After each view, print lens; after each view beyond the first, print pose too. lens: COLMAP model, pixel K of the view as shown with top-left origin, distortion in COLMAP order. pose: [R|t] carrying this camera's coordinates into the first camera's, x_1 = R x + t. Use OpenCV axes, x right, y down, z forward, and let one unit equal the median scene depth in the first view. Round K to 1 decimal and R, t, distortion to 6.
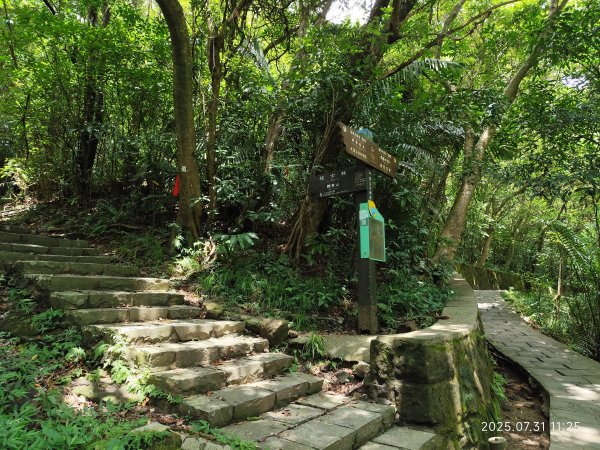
lens RADIAL K [[420.8, 0, 300.0], [0, 420.8, 225.0], [0, 0, 1]] dist [0.038892, -0.041987]
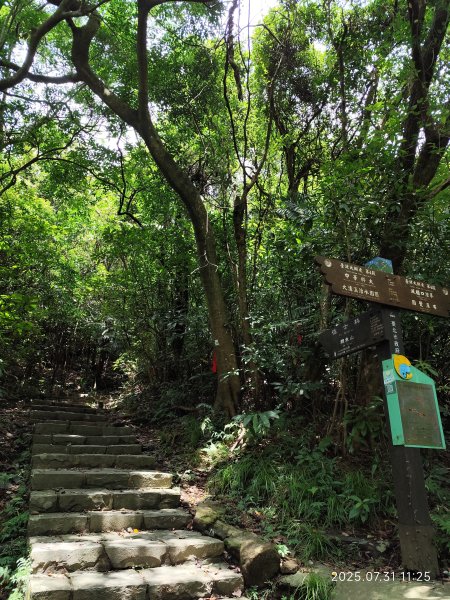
lens RADIAL K [[420.8, 0, 225.0], [0, 420.8, 300.0], [0, 0, 1]] dist [0.038892, -0.041987]
pose [[0.877287, -0.172288, -0.447978, 0.245813], [0.068094, 0.968590, -0.239160, 0.000516], [0.475111, 0.179307, 0.861463, 0.264223]]
